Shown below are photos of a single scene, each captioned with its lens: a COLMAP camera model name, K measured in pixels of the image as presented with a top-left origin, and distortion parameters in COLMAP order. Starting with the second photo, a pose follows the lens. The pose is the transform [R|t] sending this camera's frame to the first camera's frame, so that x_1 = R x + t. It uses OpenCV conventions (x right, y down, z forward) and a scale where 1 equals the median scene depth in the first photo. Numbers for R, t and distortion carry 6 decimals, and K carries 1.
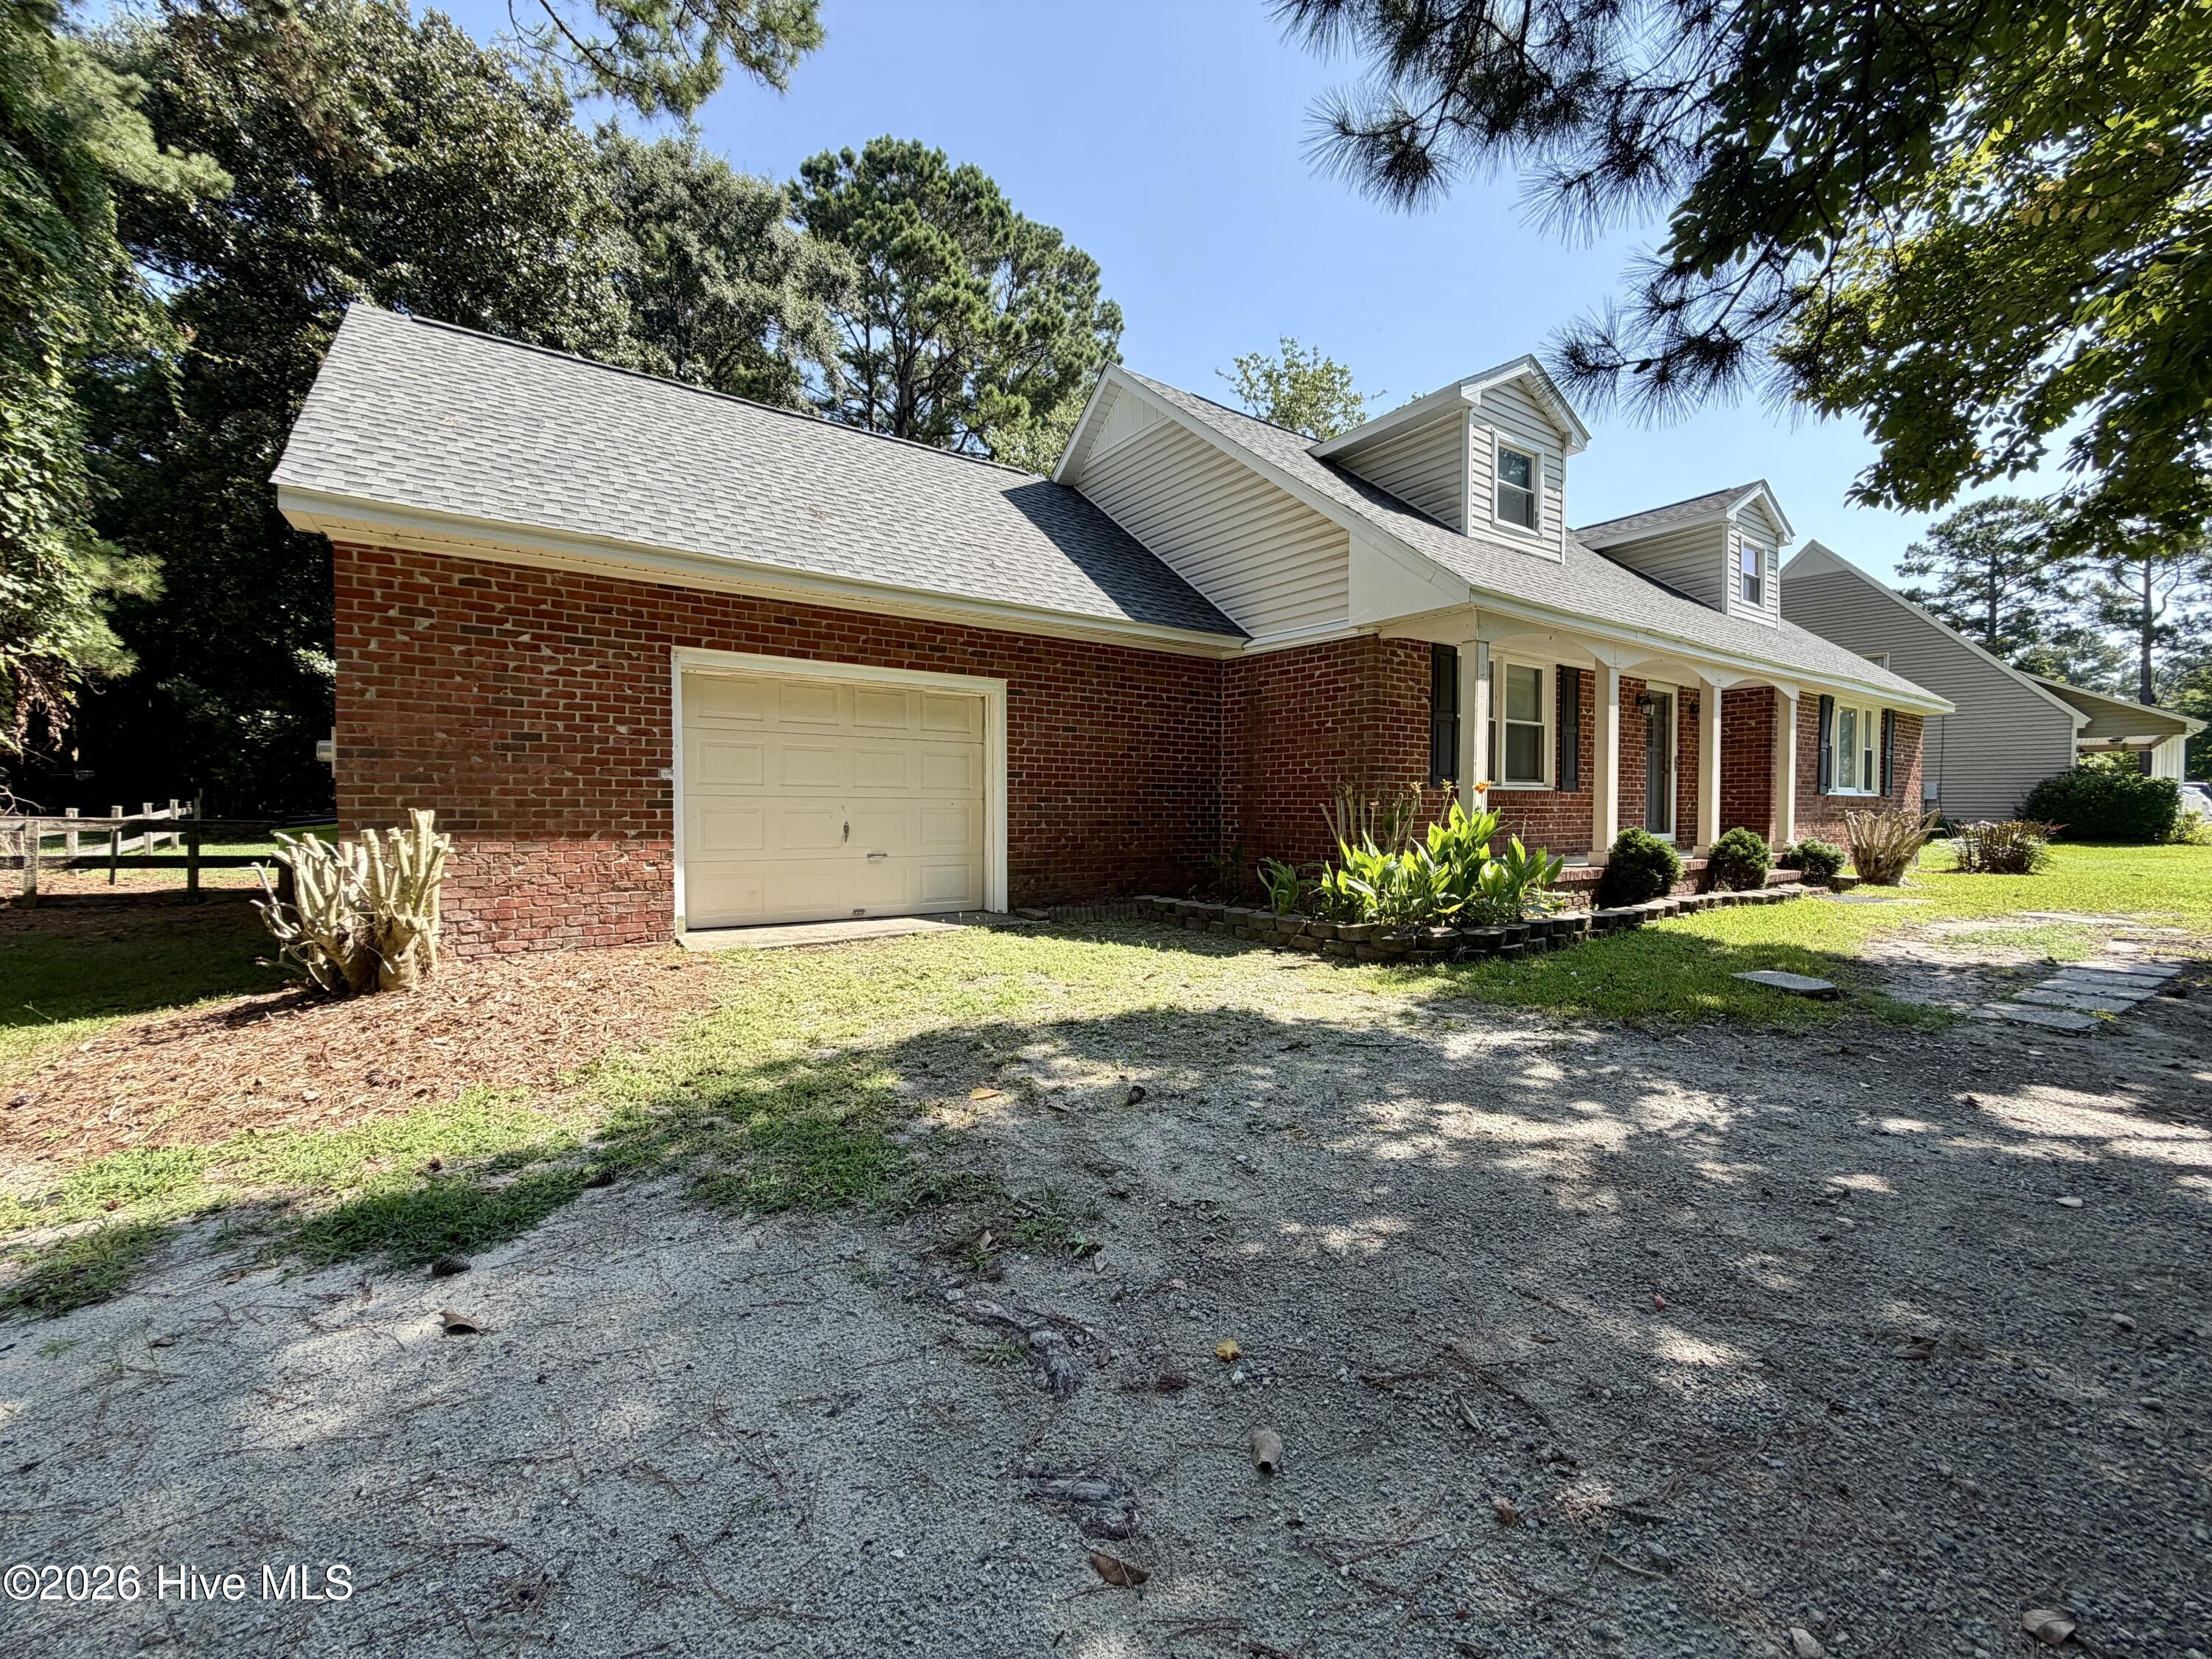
lens RADIAL K [[881.5, 0, 1114.2], [0, 881.5, 829.1], [0, 0, 1]] dist [0.000070, -0.000192]
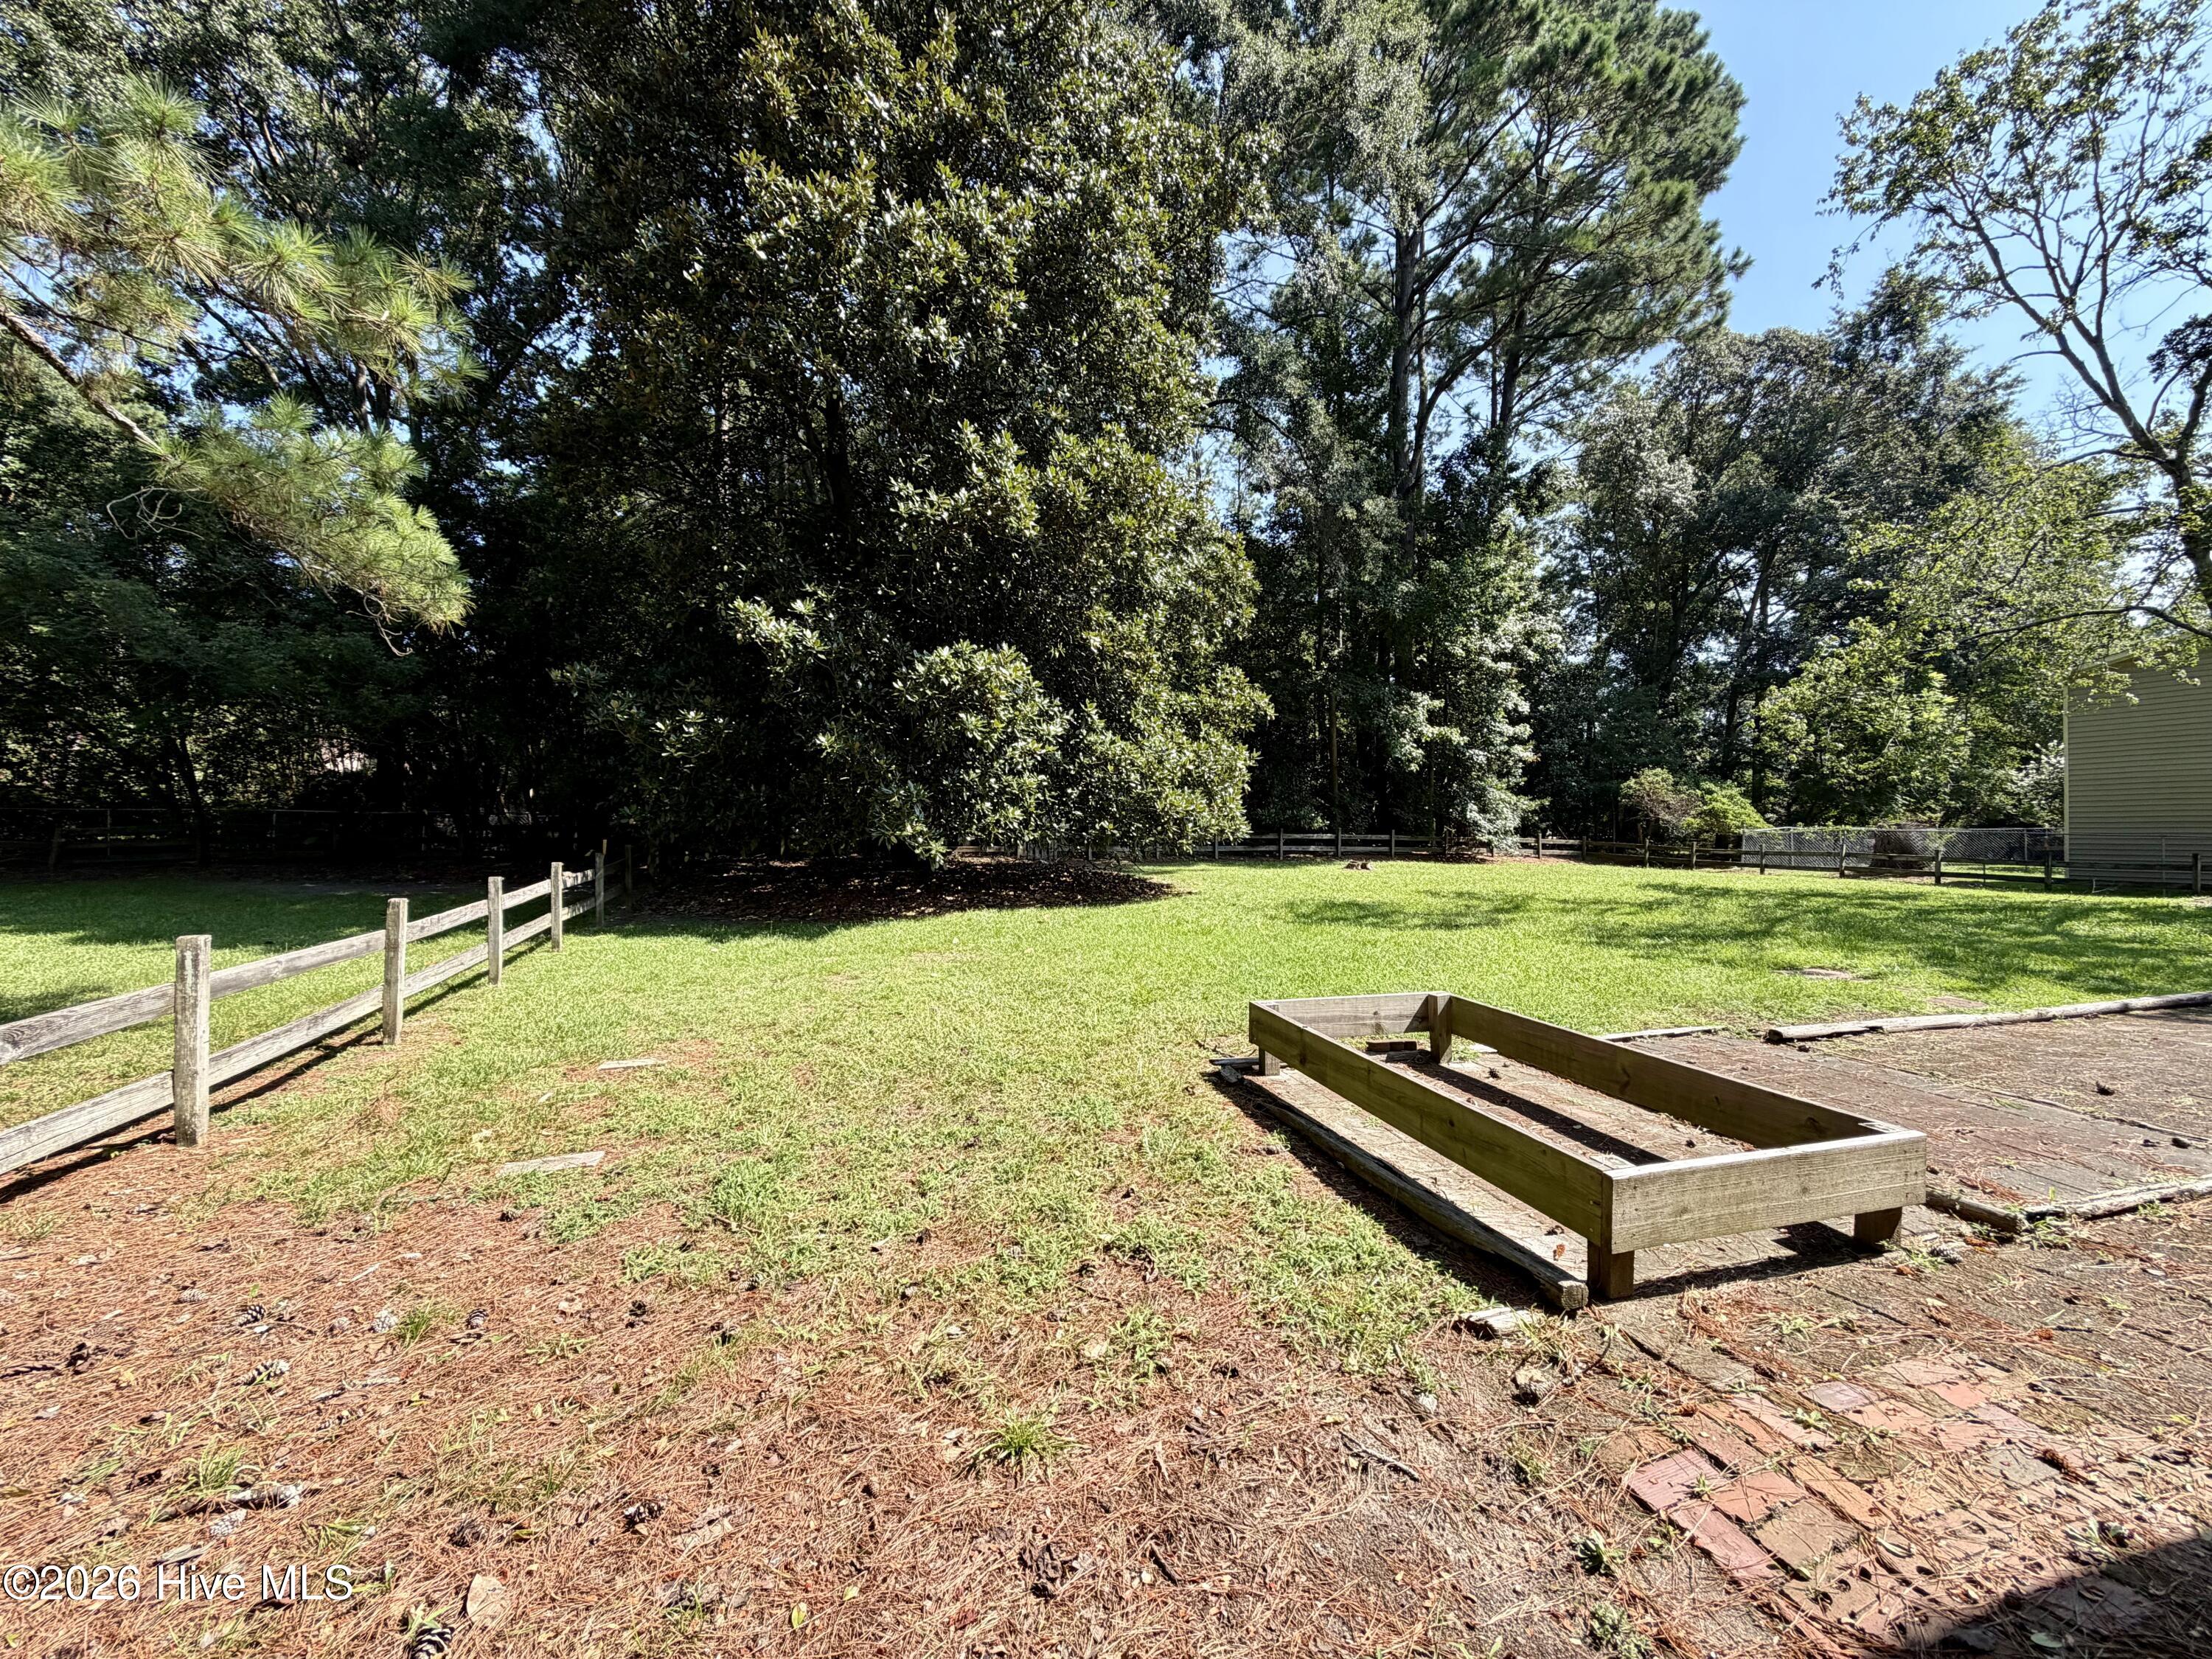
lens RADIAL K [[881.5, 0, 1115.5], [0, 881.5, 825.4], [0, 0, 1]] dist [0.000070, -0.000192]
pose [[0.946510, -0.005546, -0.322626, -0.886618], [-0.004547, 0.999524, -0.030520, -0.068205], [0.322641, 0.030355, 0.946034, 0.946824]]
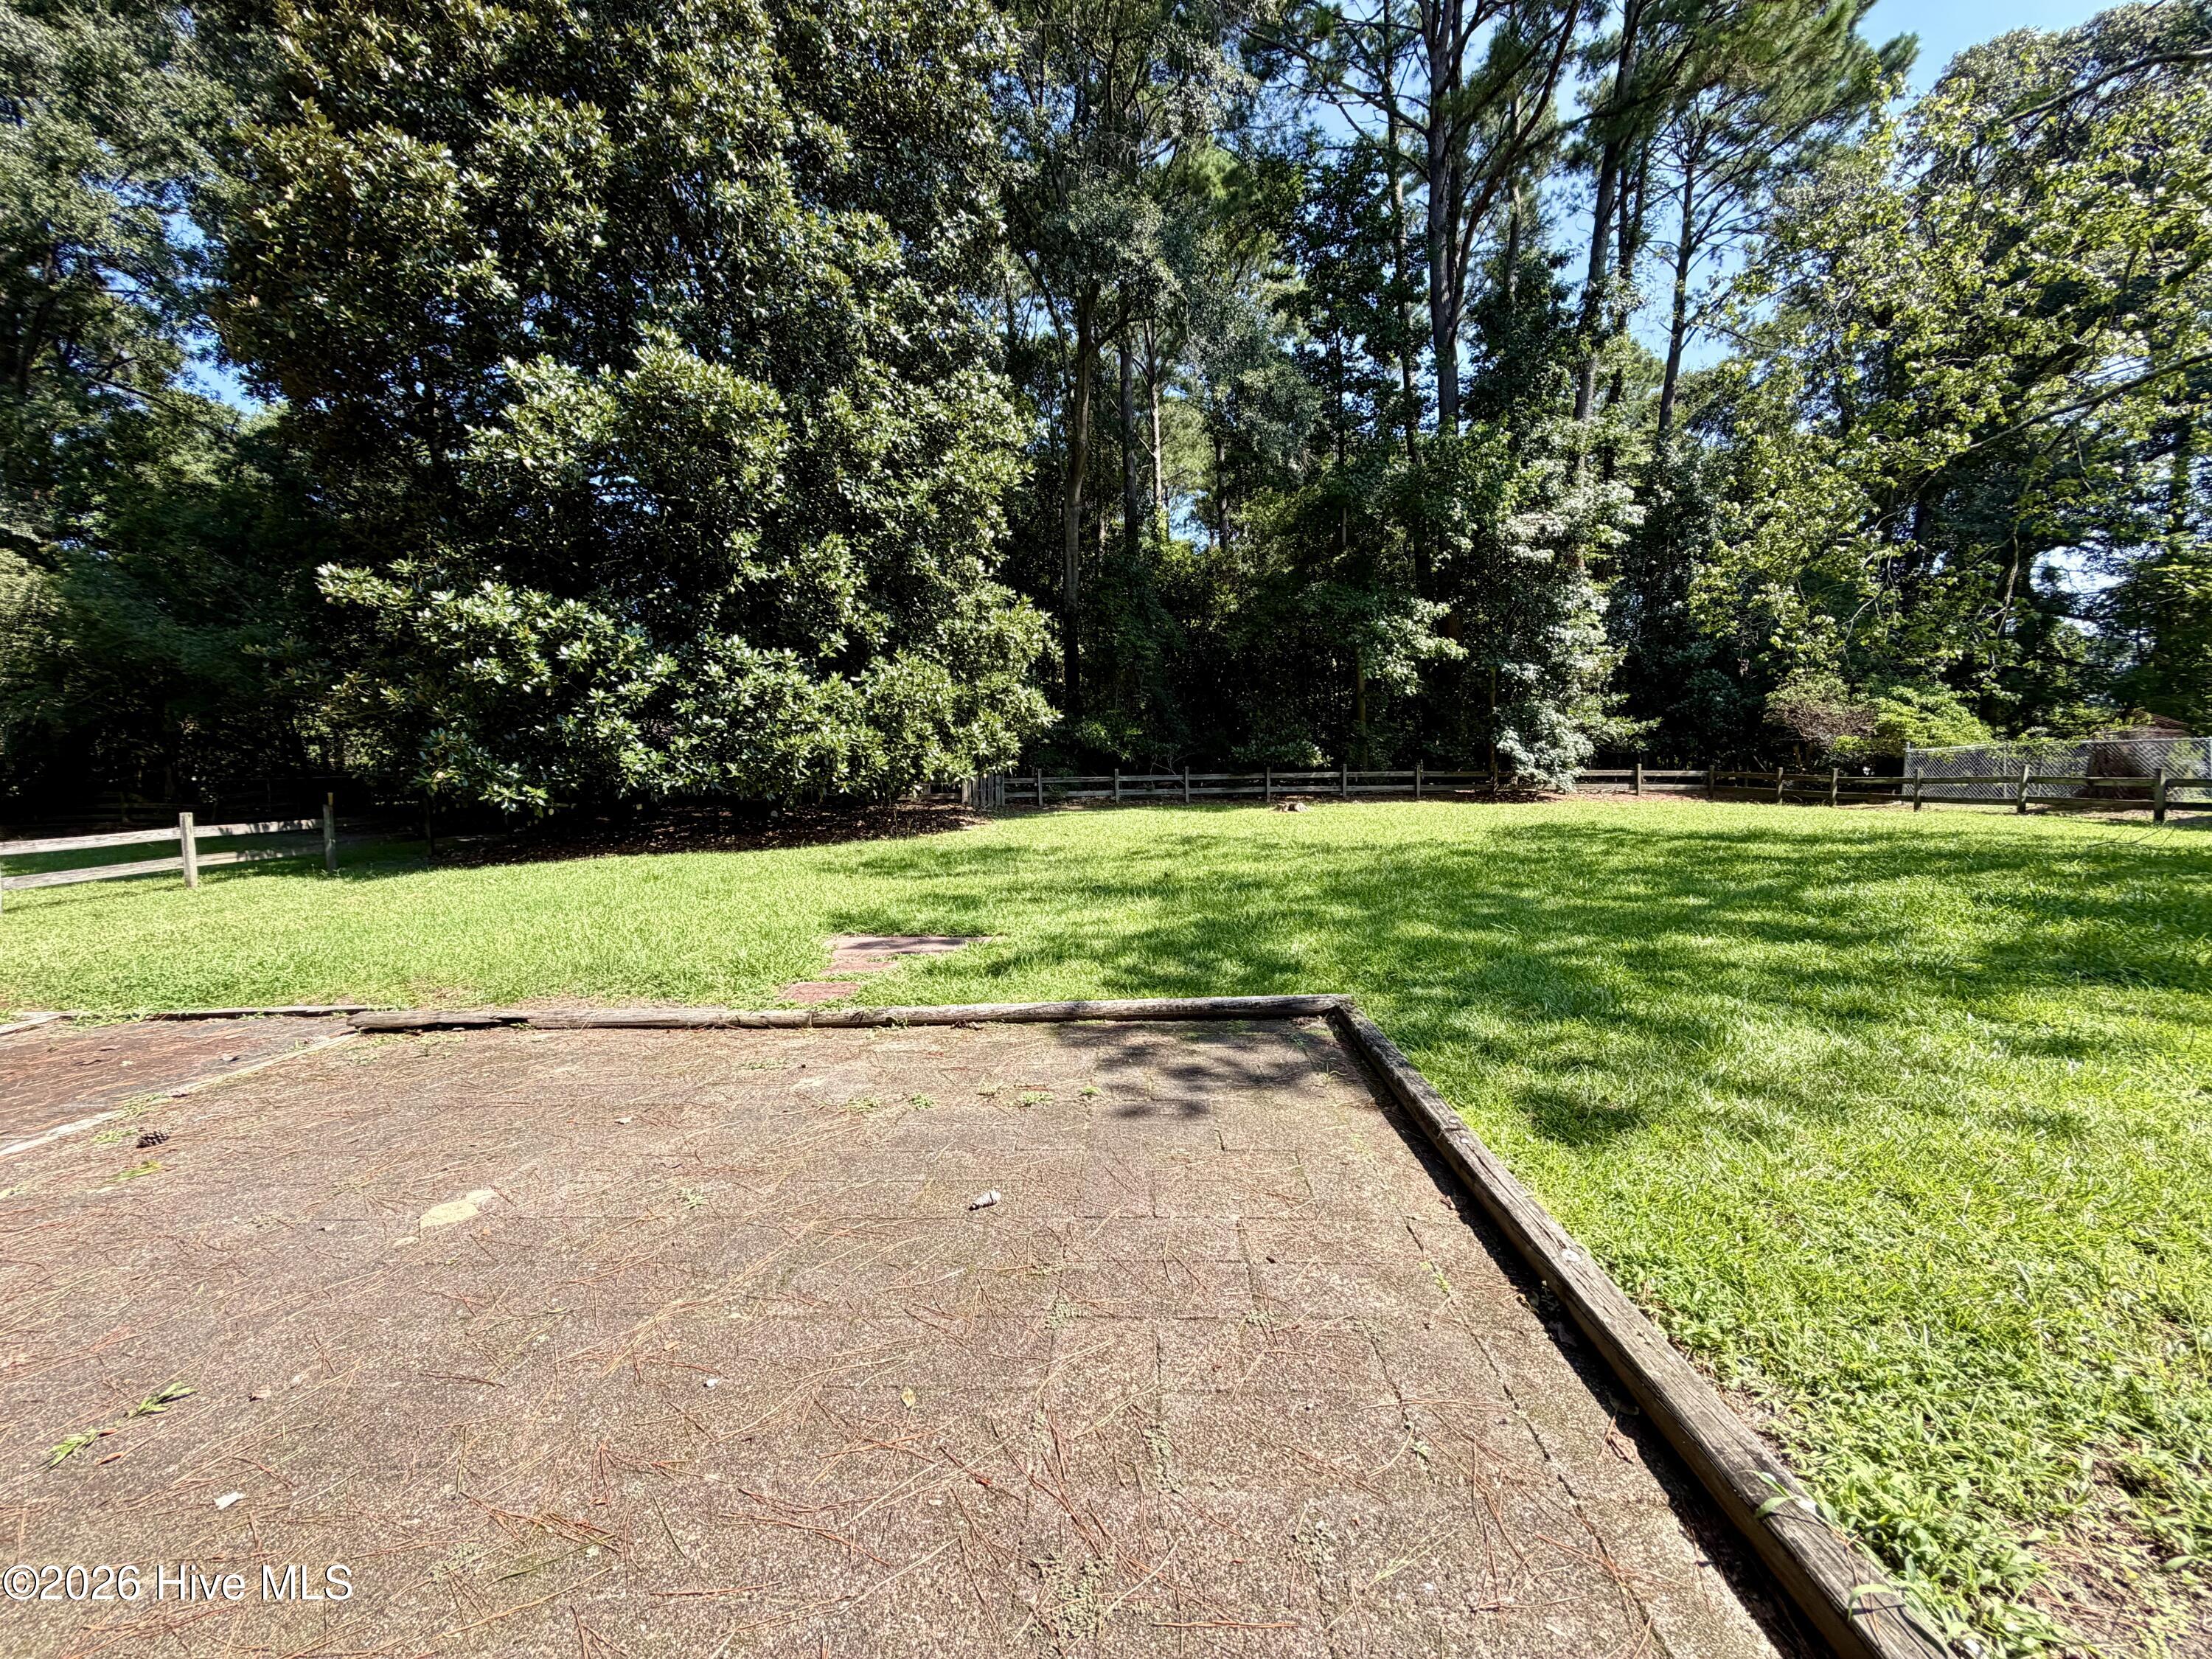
lens RADIAL K [[881.5, 0, 1101.2], [0, 881.5, 835.7], [0, 0, 1]] dist [0.000070, -0.000192]
pose [[0.799281, 0.011334, -0.600850, -0.183622], [0.013246, 0.999247, 0.036469, -0.050578], [0.600811, -0.037108, 0.798529, 1.472556]]
